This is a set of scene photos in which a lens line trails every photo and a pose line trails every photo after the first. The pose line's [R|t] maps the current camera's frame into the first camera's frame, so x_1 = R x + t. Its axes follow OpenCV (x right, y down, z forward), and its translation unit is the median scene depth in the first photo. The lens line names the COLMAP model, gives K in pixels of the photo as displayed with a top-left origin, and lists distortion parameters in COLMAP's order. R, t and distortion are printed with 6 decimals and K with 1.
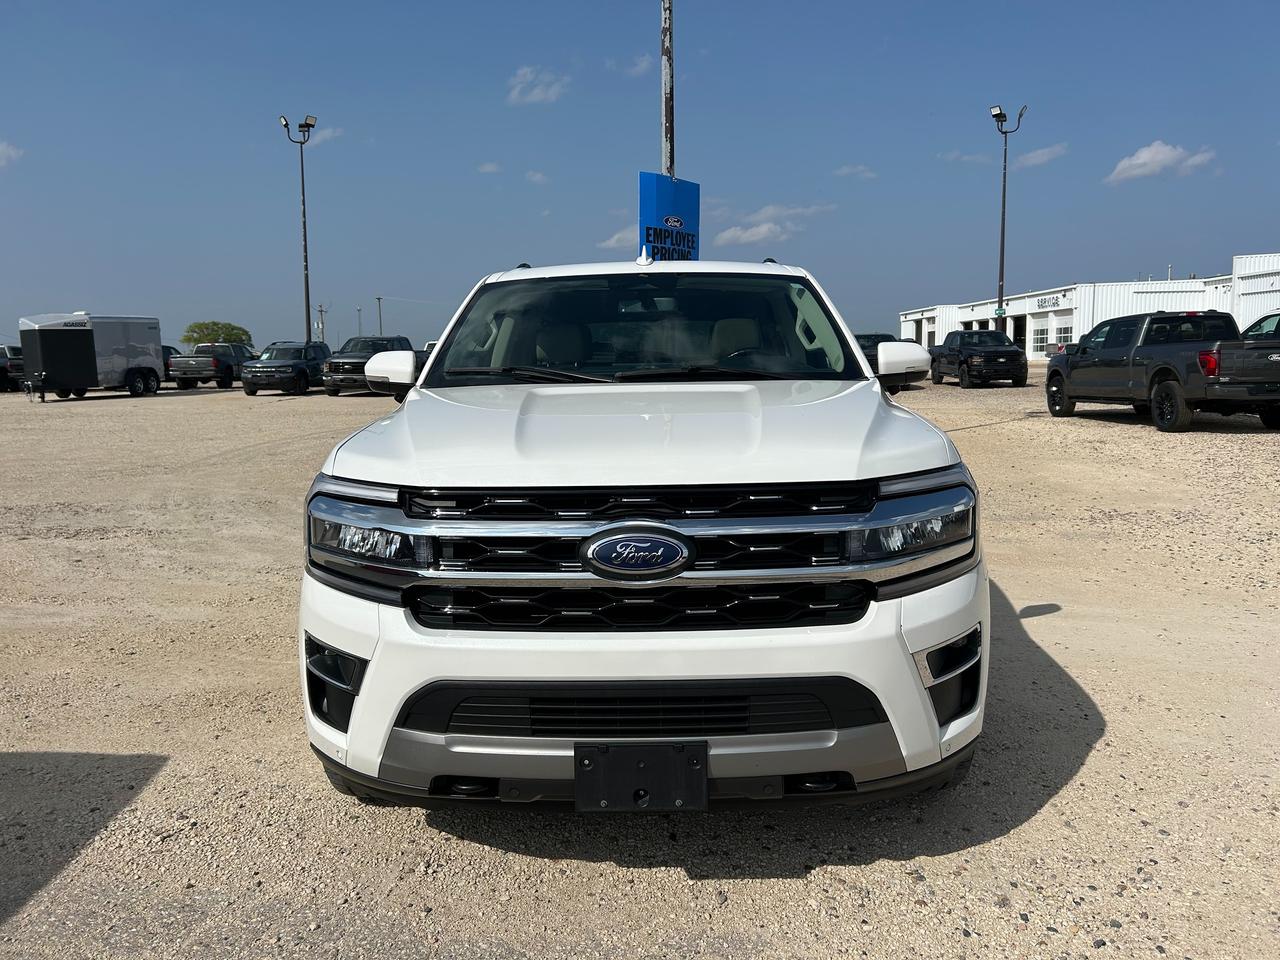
lens RADIAL K [[954.0, 0, 647.3], [0, 954.0, 480.6], [0, 0, 1]] dist [0.035583, -0.041978]
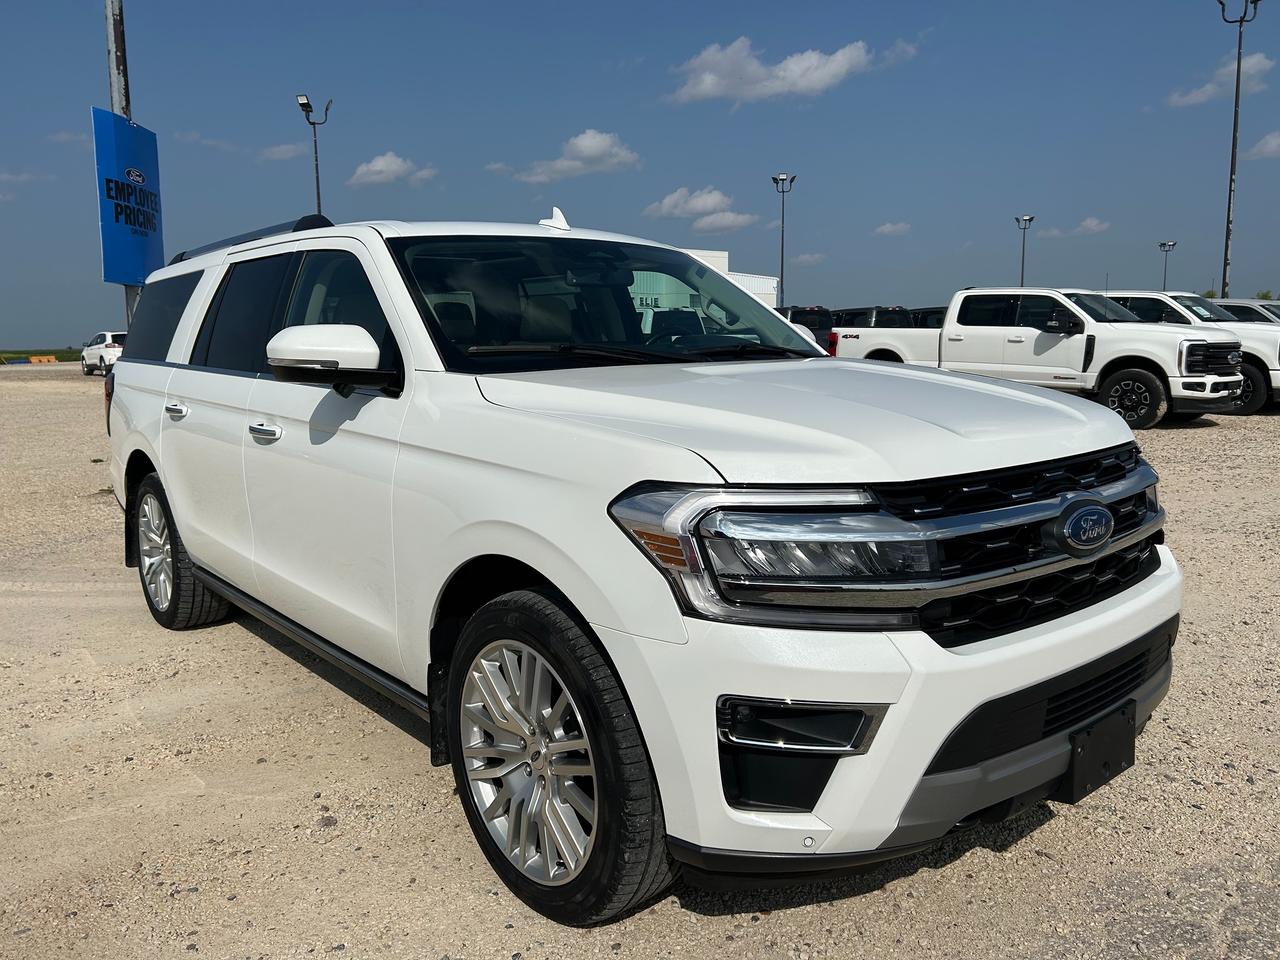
lens RADIAL K [[954.0, 0, 641.1], [0, 954.0, 478.5], [0, 0, 1]] dist [0.035583, -0.041978]
pose [[0.752028, -0.087774, 0.653261, -0.209281], [0.084307, 0.995762, 0.036739, -0.009997], [-0.653718, 0.027446, 0.756241, 0.116619]]
